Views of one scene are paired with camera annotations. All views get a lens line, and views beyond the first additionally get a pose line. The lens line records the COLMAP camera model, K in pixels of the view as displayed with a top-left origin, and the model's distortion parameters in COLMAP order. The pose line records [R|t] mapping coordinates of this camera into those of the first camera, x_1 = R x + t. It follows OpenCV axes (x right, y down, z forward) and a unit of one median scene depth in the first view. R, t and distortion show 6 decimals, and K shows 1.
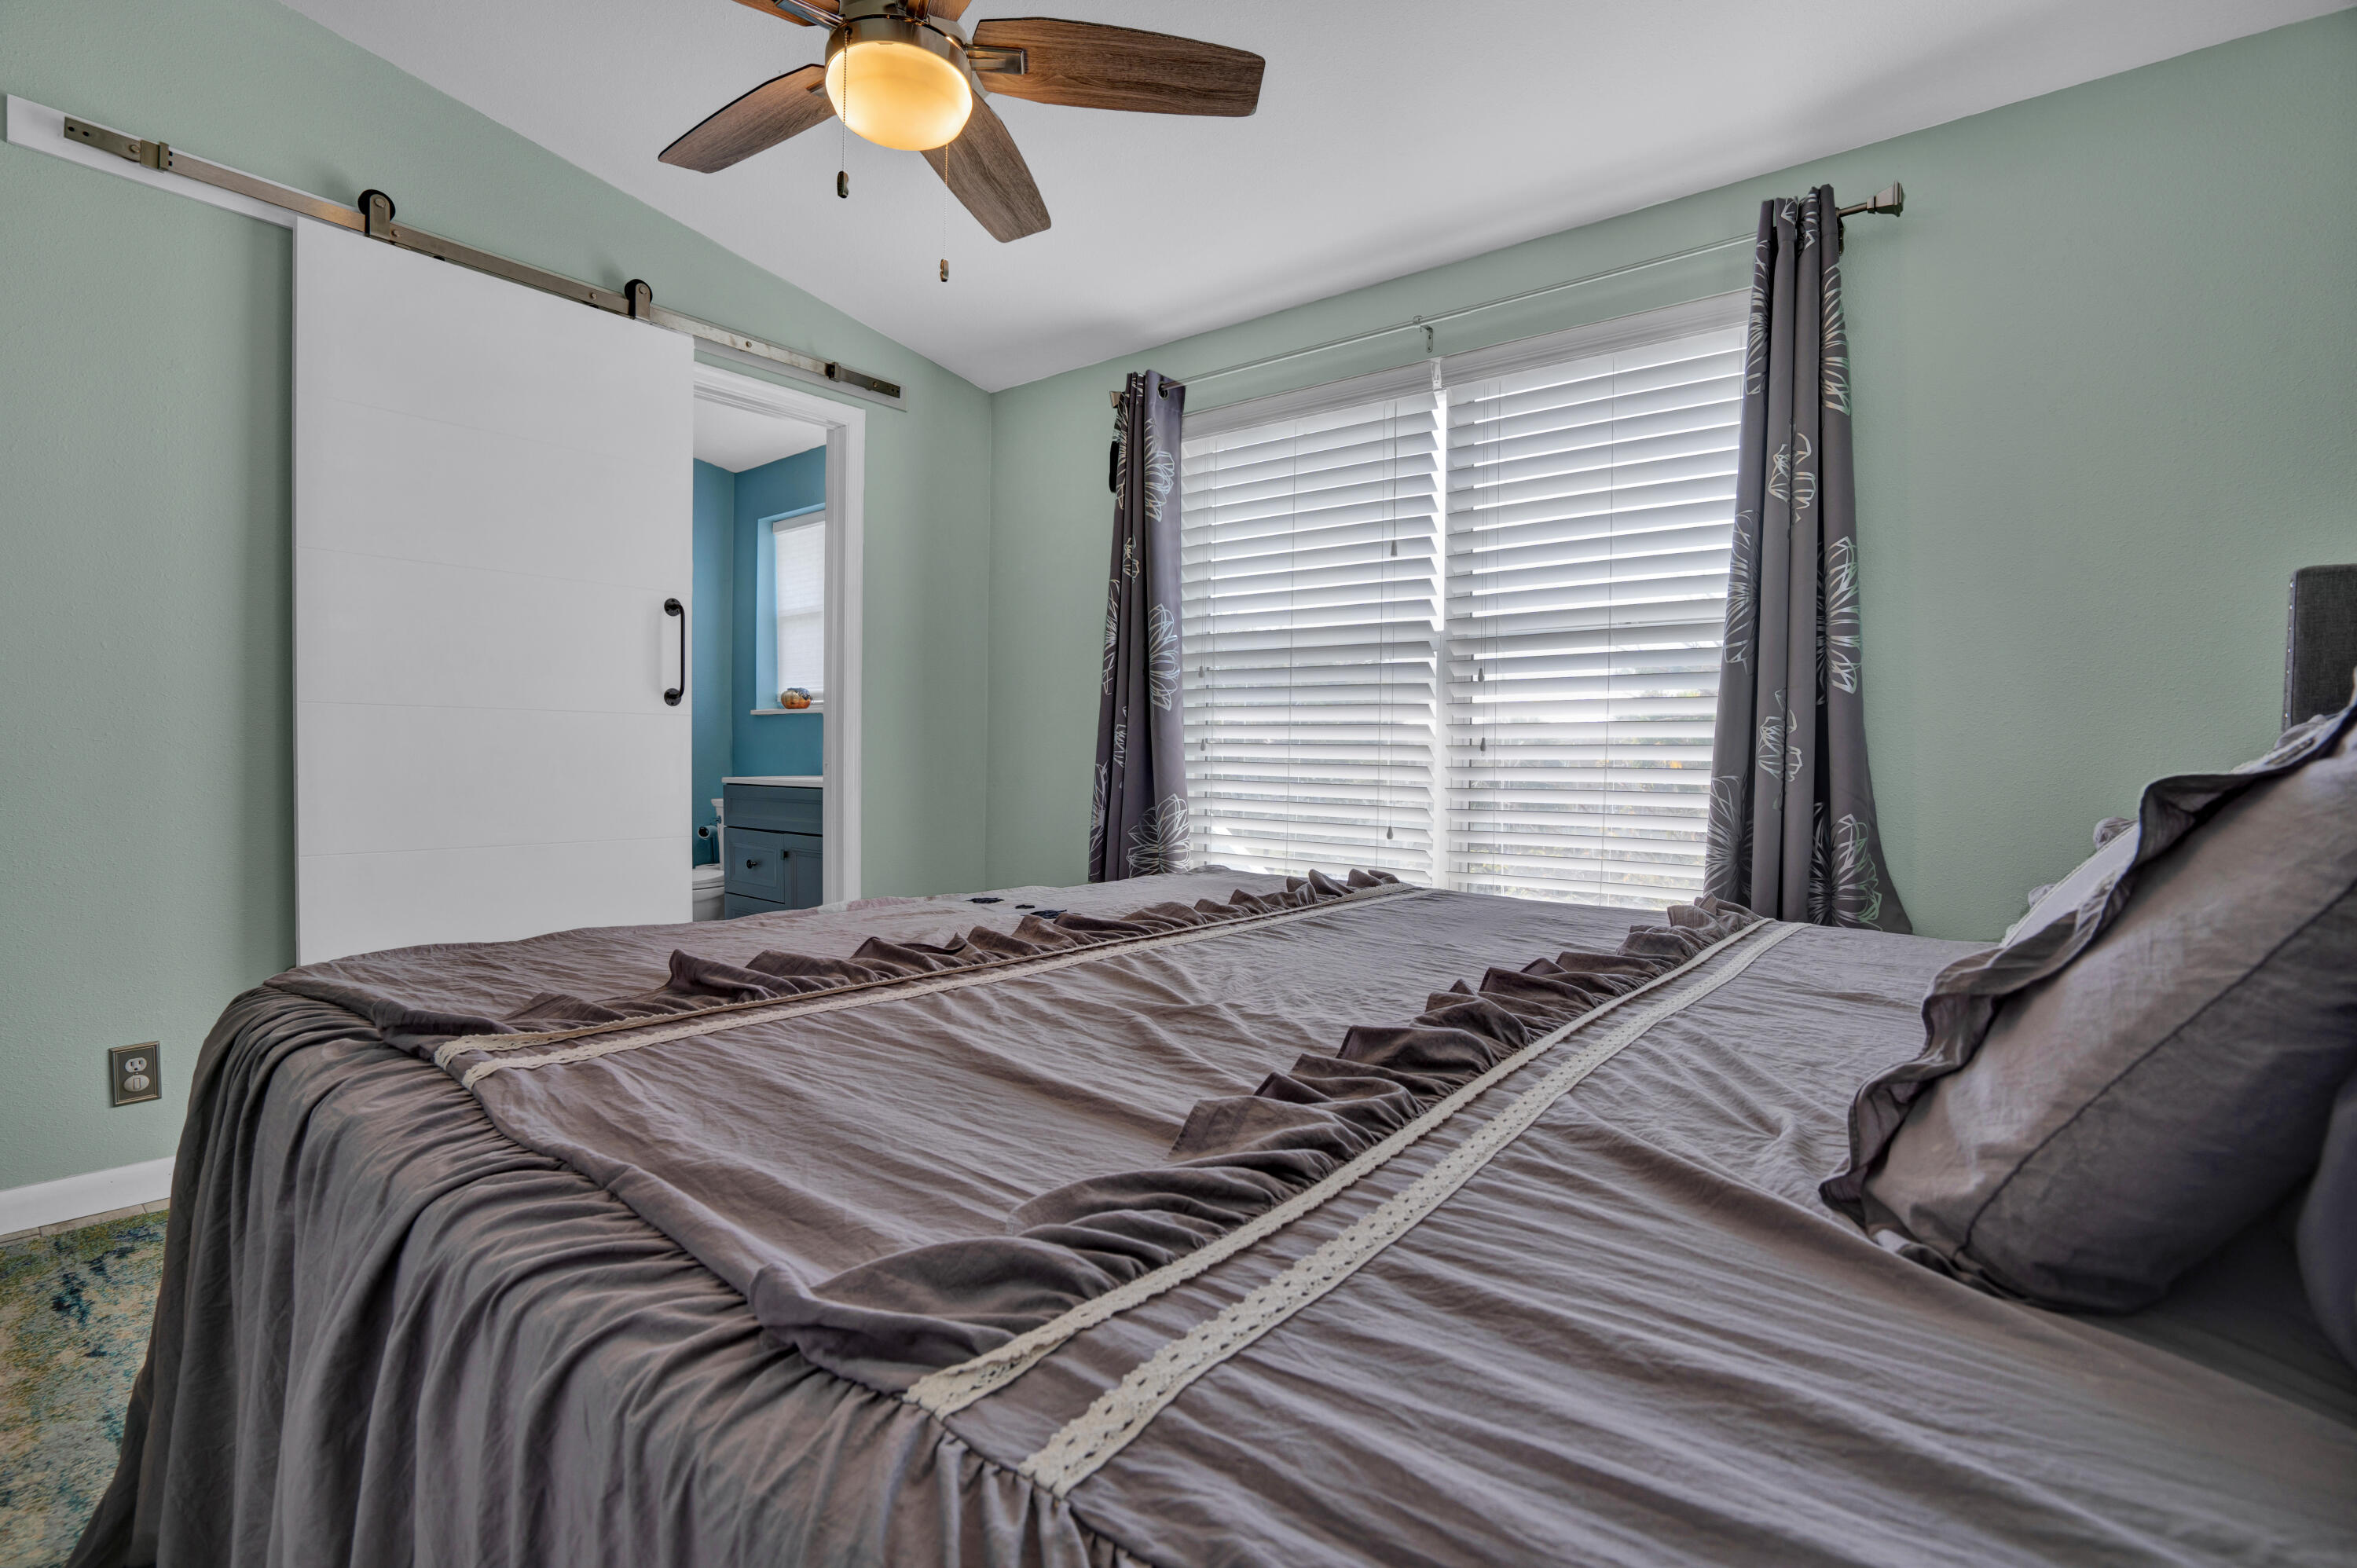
lens RADIAL K [[1129.3, 0, 1178.5], [0, 1129.3, 784.0], [0, 0, 1]] dist [-0.001725, -0.000179]
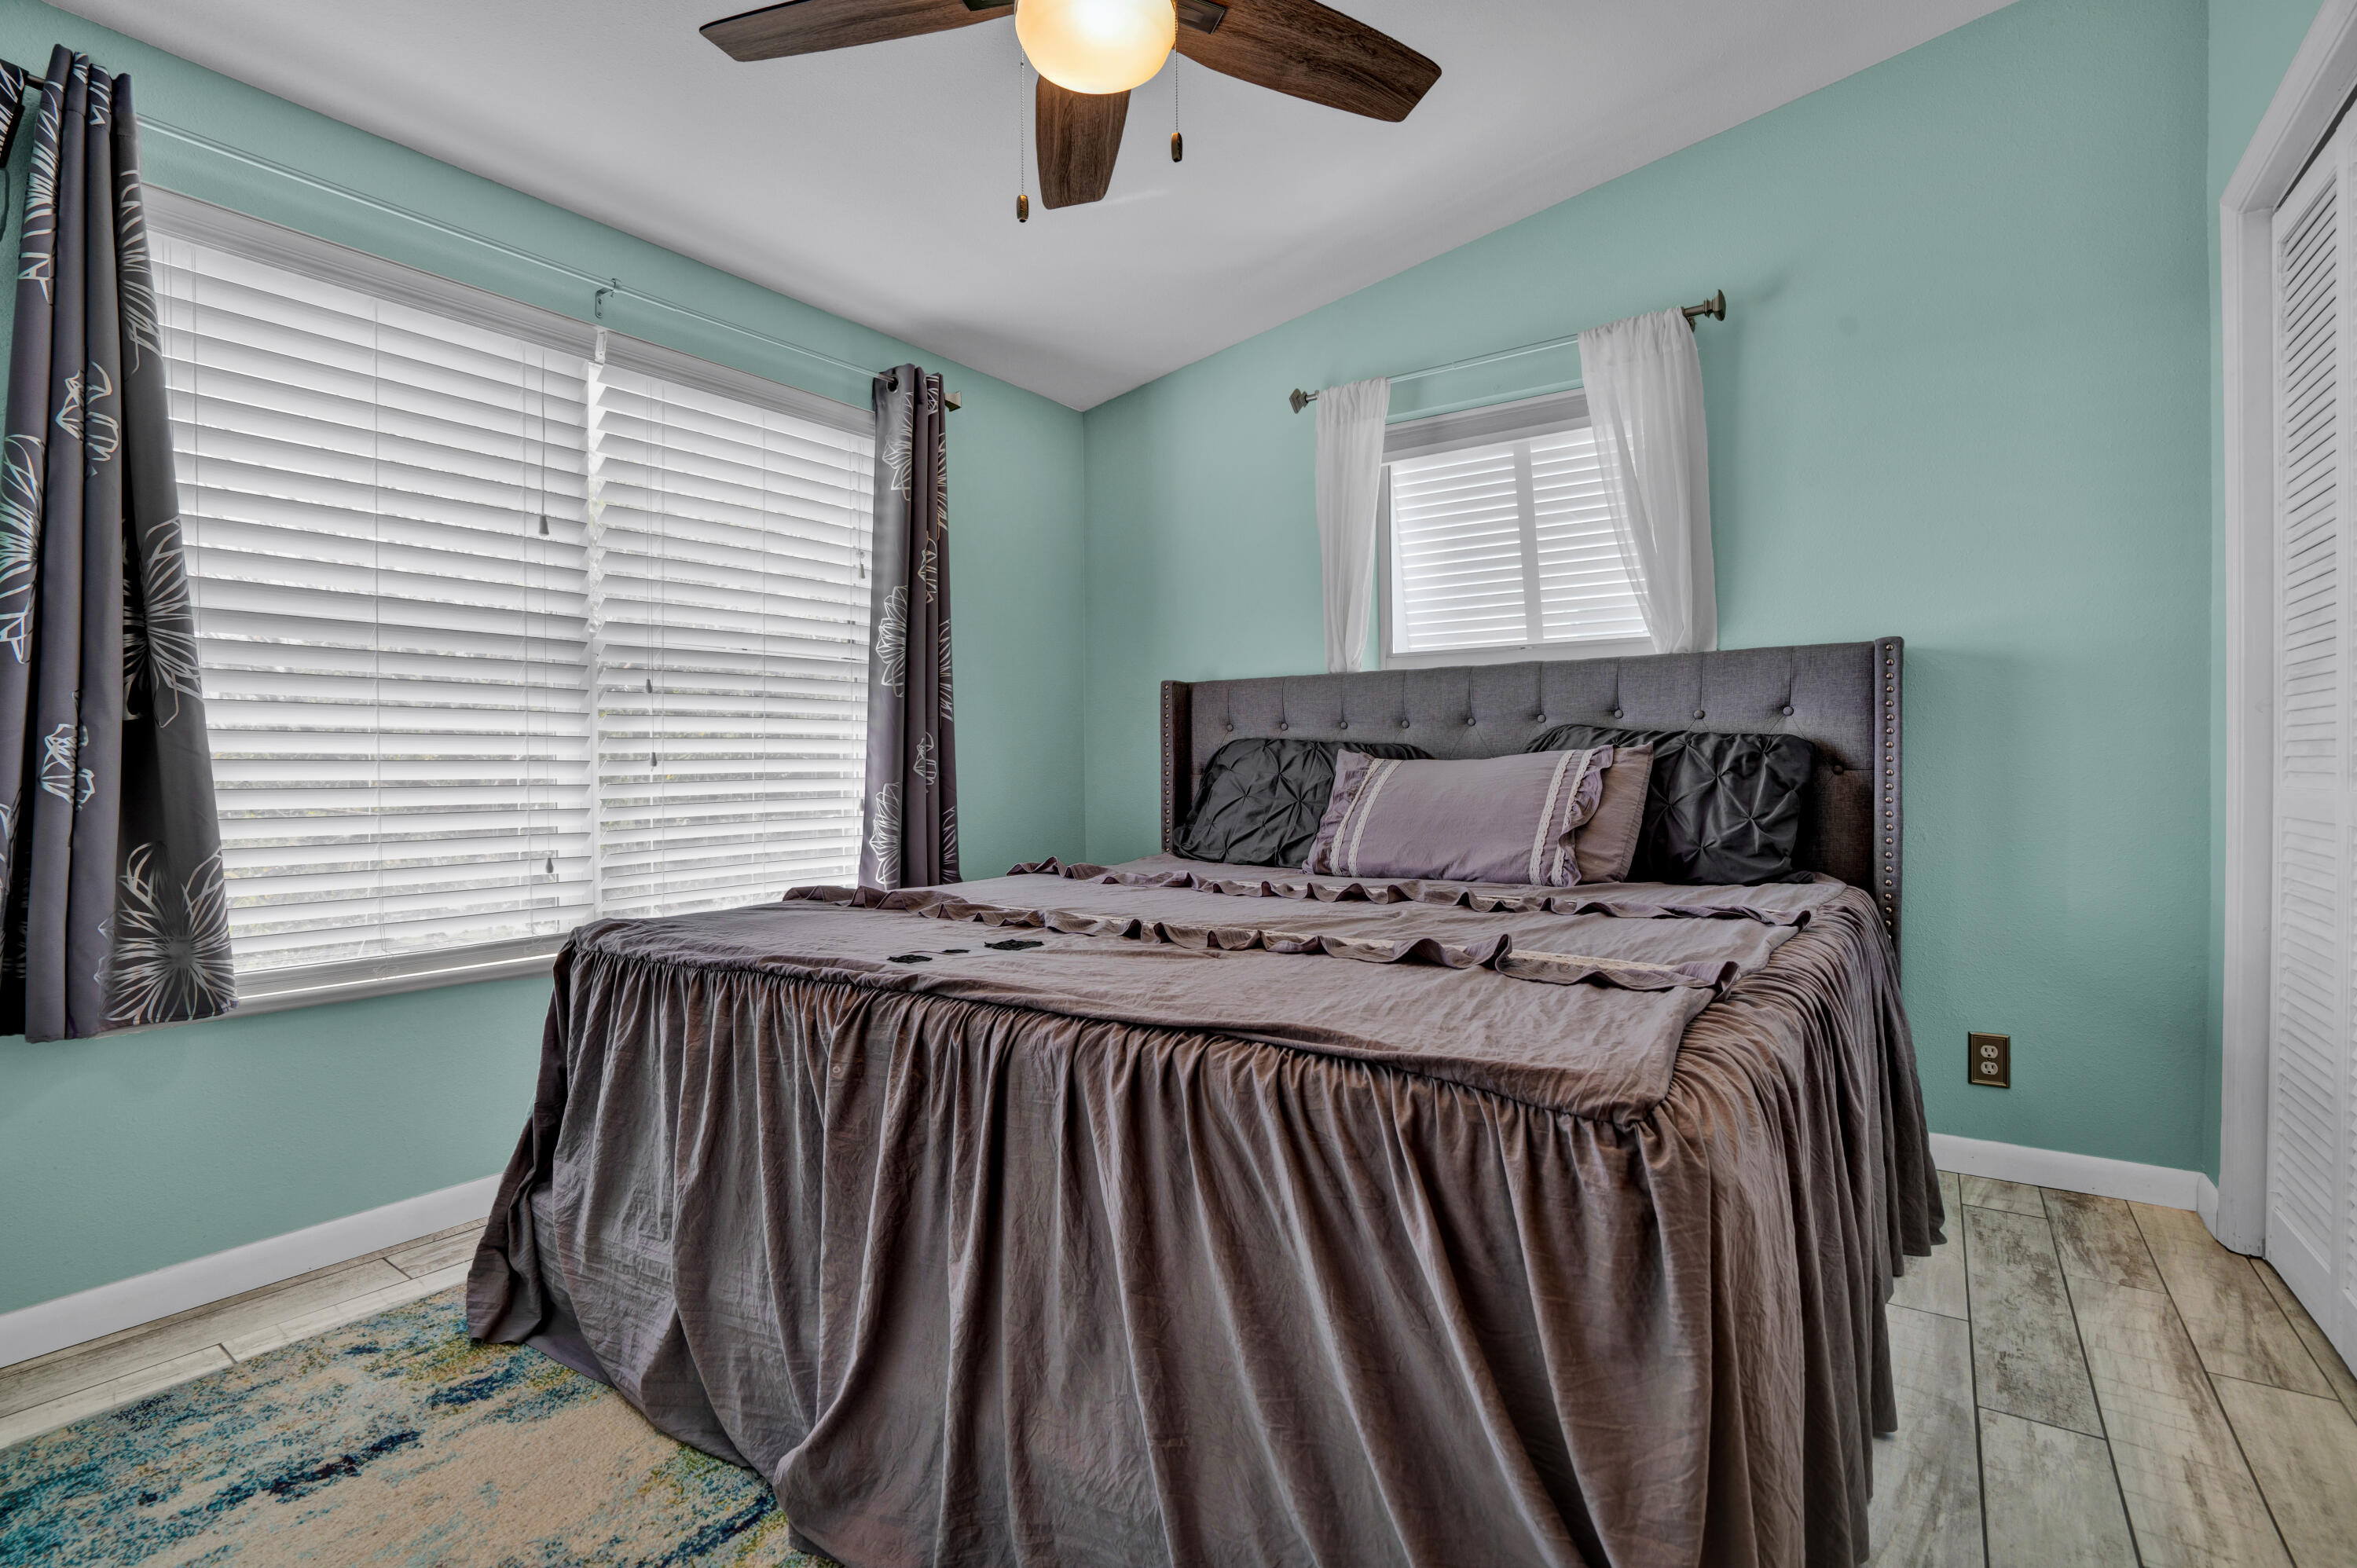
lens RADIAL K [[1083.3, 0, 1177.6], [0, 1083.3, 758.4], [0, 0, 1]] dist [0.001502, 0.000444]
pose [[-0.079407, -0.017949, 0.996681, -0.651298], [0.030495, 0.999326, 0.020426, -0.038050], [-0.996376, 0.032015, -0.078806, 0.604838]]
